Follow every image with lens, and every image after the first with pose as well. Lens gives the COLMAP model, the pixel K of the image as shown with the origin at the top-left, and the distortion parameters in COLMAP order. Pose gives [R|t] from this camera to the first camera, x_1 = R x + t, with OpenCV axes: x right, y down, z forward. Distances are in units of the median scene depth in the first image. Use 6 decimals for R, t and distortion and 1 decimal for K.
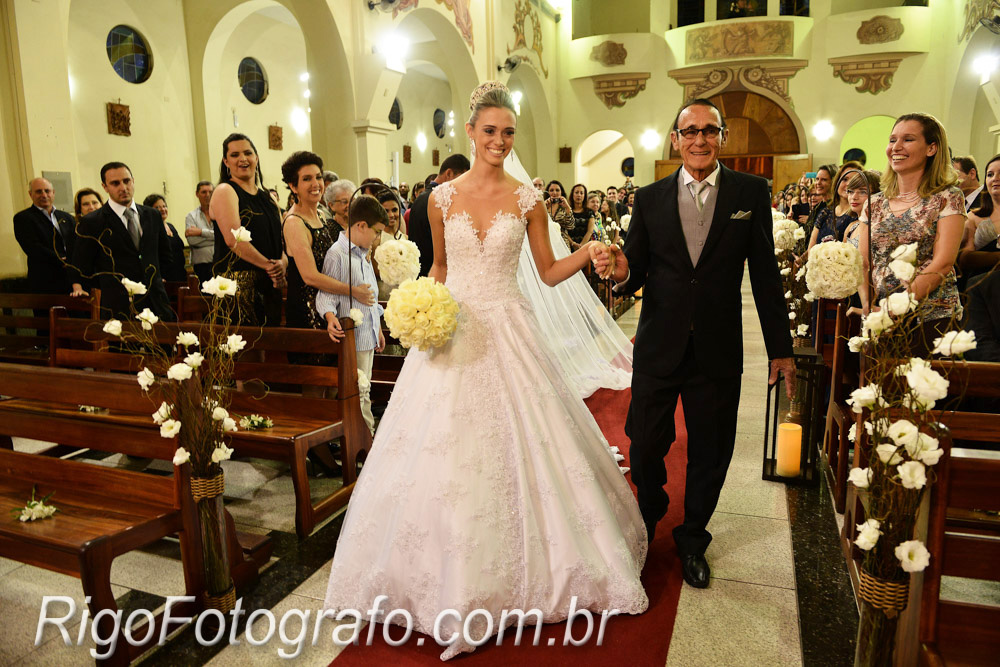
lens RADIAL K [[686.1, 0, 496.2], [0, 686.1, 330.8], [0, 0, 1]] dist [-0.055780, -0.001278]
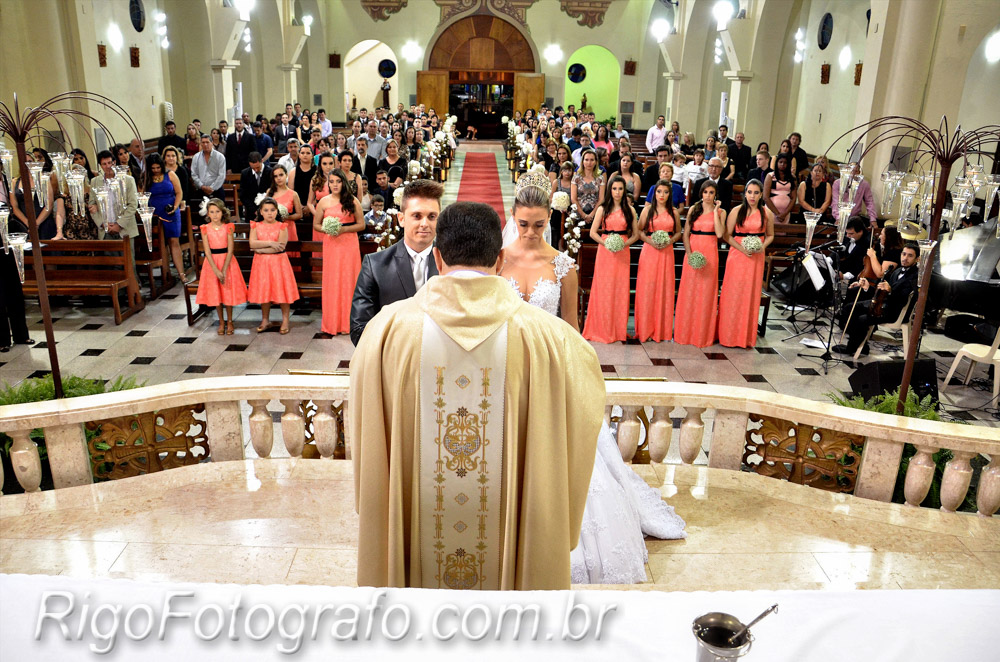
lens RADIAL K [[748.8, 0, 497.3], [0, 748.8, 333.8], [0, 0, 1]] dist [-0.105009, -0.002644]
pose [[0.929277, -0.074106, 0.361875, -0.126518], [0.019279, 0.988064, 0.152831, -0.002232], [-0.368881, -0.135046, 0.919614, -0.254738]]
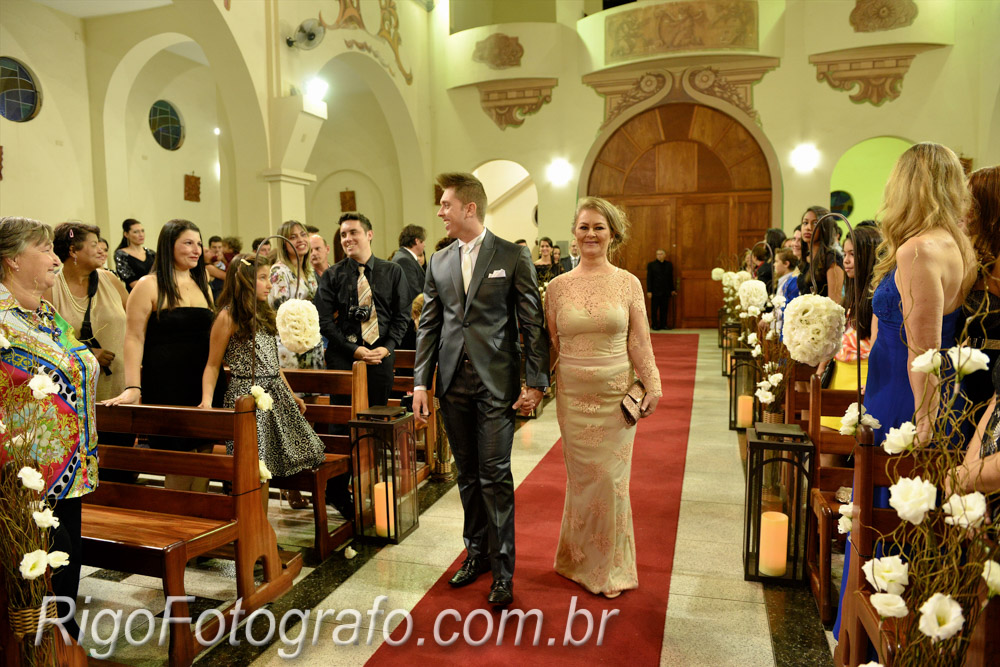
lens RADIAL K [[686.1, 0, 500.8], [0, 686.1, 331.4], [0, 0, 1]] dist [-0.055780, -0.001278]
pose [[0.997875, -0.000713, 0.065149, 0.127566], [0.005959, 0.996749, -0.080354, -0.065928], [-0.064880, 0.080572, 0.994635, 0.338525]]
